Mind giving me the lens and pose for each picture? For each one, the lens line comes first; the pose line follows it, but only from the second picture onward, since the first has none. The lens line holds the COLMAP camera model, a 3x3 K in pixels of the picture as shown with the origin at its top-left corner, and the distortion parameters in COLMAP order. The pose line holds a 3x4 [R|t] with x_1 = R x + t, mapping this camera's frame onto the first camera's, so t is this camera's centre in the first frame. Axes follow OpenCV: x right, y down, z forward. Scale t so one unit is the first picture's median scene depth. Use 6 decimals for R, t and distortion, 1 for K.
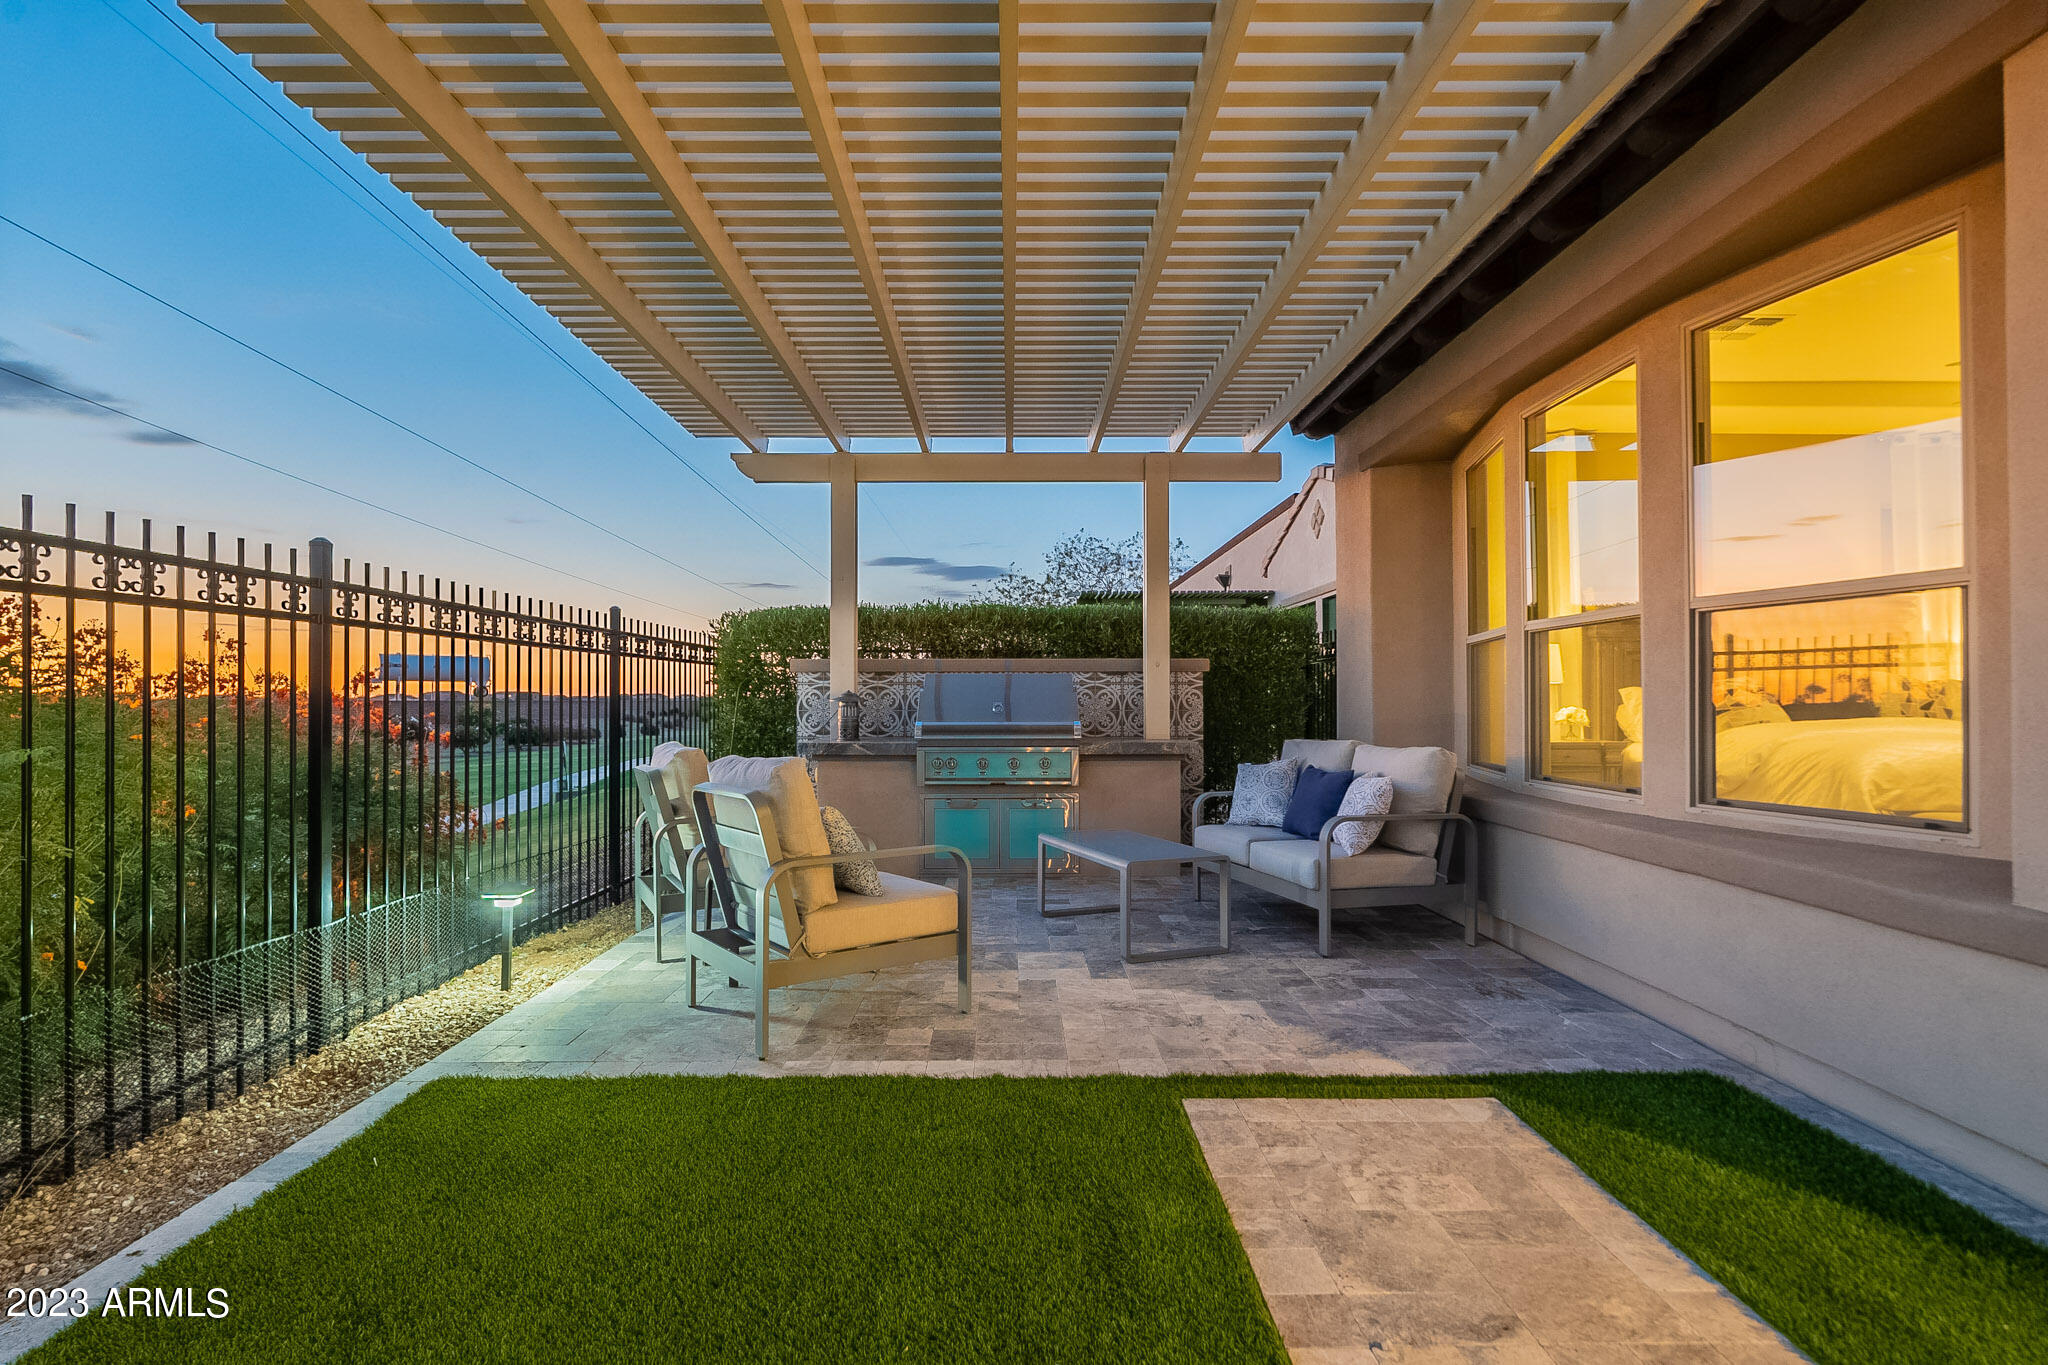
lens RADIAL K [[959.5, 0, 1021.7], [0, 959.5, 689.2], [0, 0, 1]] dist [0.001242, -0.000115]
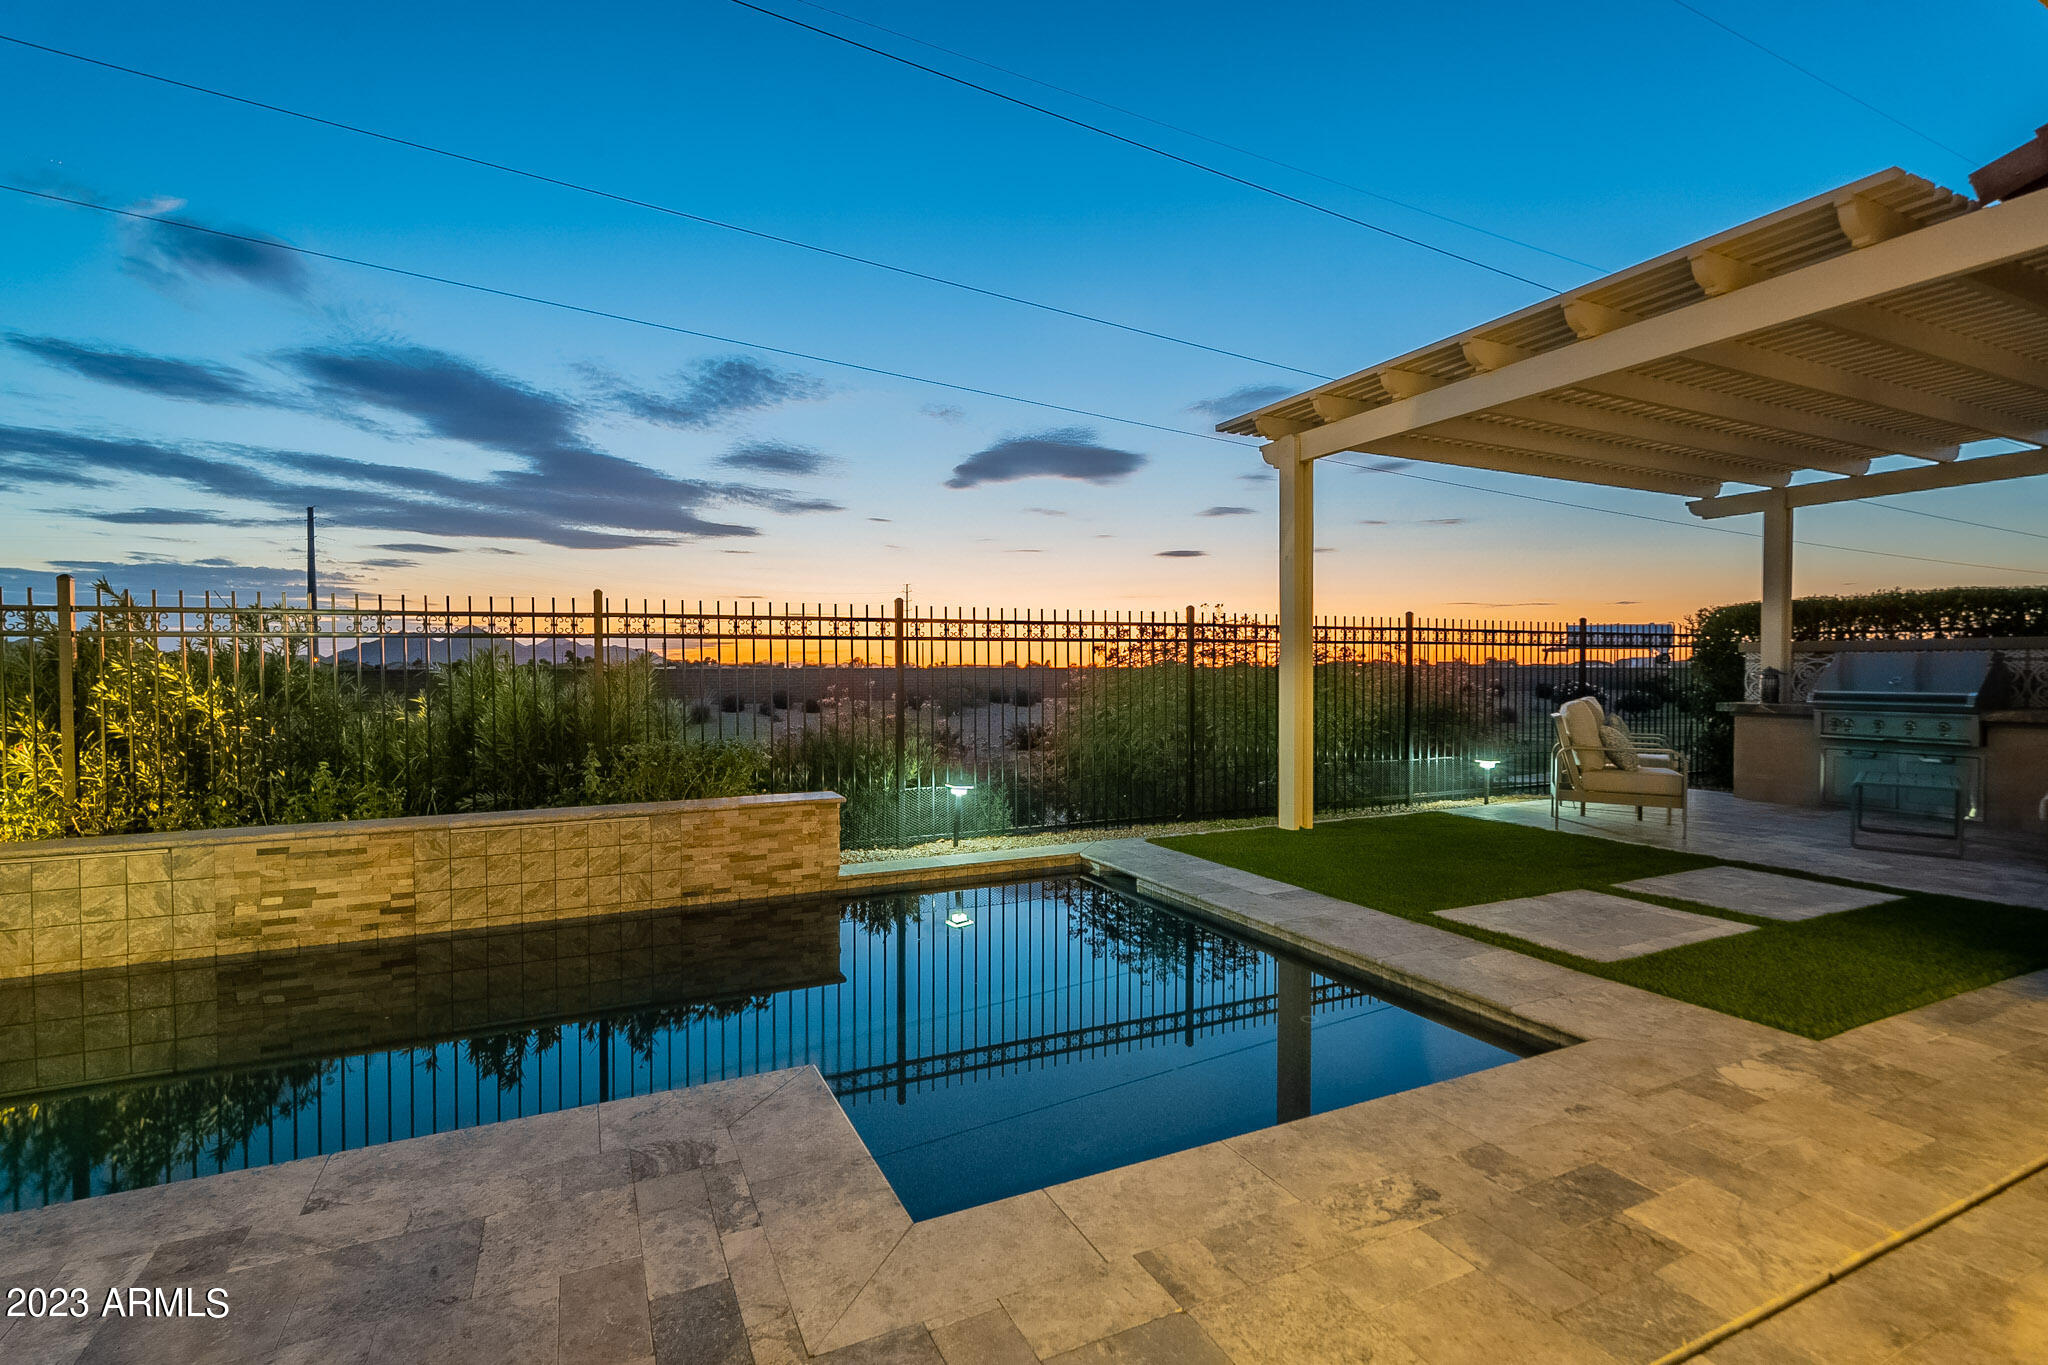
lens RADIAL K [[907.5, 0, 1021.8], [0, 907.5, 681.7], [0, 0, 1]] dist [0.003669, -0.001616]
pose [[0.424252, 0.013921, -0.905437, 0.570686], [0.009172, 0.999764, 0.019669, -0.013152], [0.905498, -0.016649, 0.424024, -0.540699]]
